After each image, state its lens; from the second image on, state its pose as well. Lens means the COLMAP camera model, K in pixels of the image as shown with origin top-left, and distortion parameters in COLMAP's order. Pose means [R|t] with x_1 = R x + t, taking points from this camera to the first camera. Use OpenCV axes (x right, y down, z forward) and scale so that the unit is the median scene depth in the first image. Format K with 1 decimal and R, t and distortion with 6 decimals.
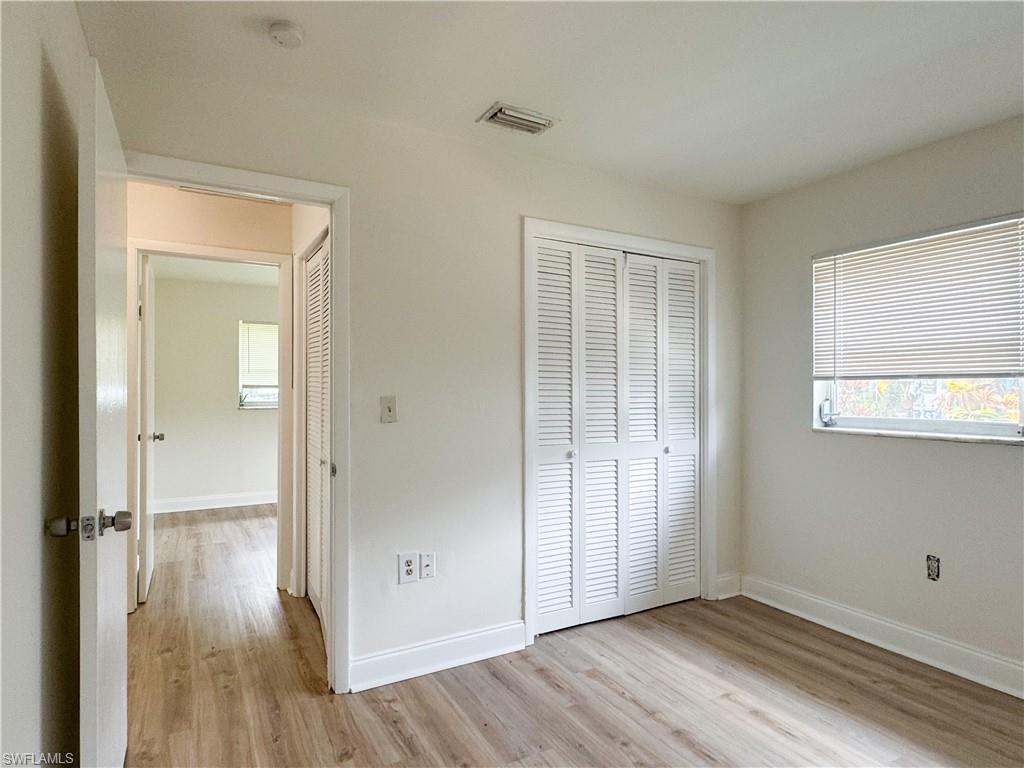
lens RADIAL K [[589.4, 0, 514.2], [0, 589.4, 385.1], [0, 0, 1]] dist [-0.003924, 0.000183]
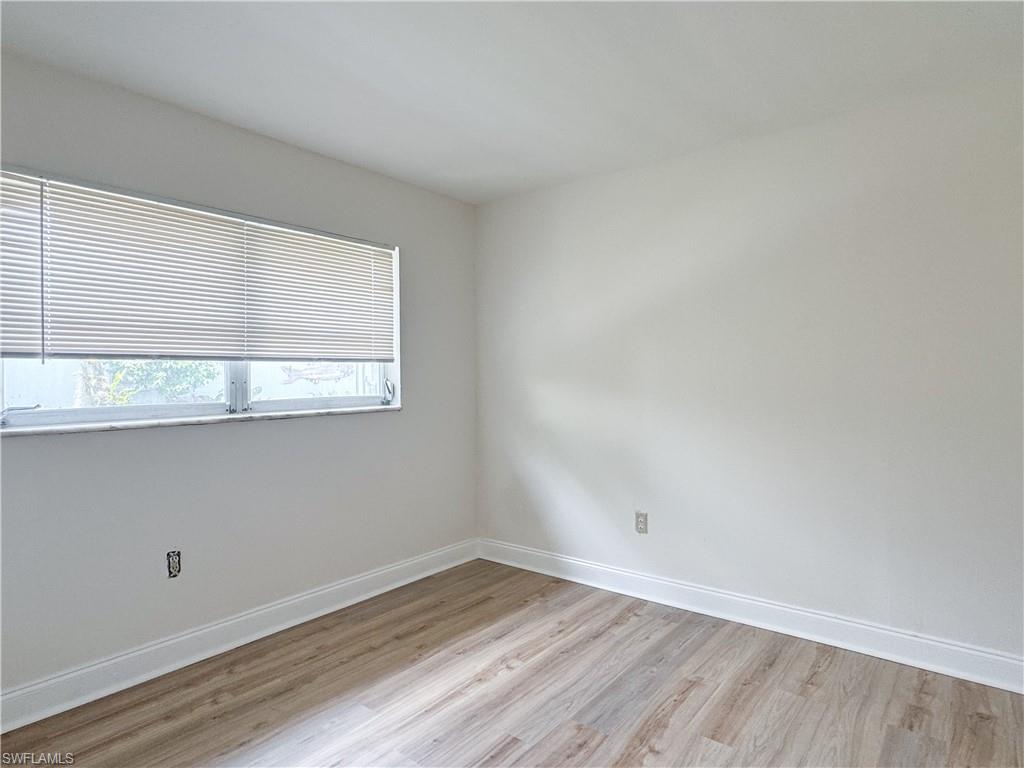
lens RADIAL K [[564.1, 0, 512.0], [0, 564.1, 384.0], [0, 0, 1]] dist [0.001750, 0.000778]
pose [[-0.348625, -0.012060, 0.937185, -0.304938], [0.001851, 0.999906, 0.013556, 0.015833], [-0.937261, 0.006460, -0.348570, 0.809024]]
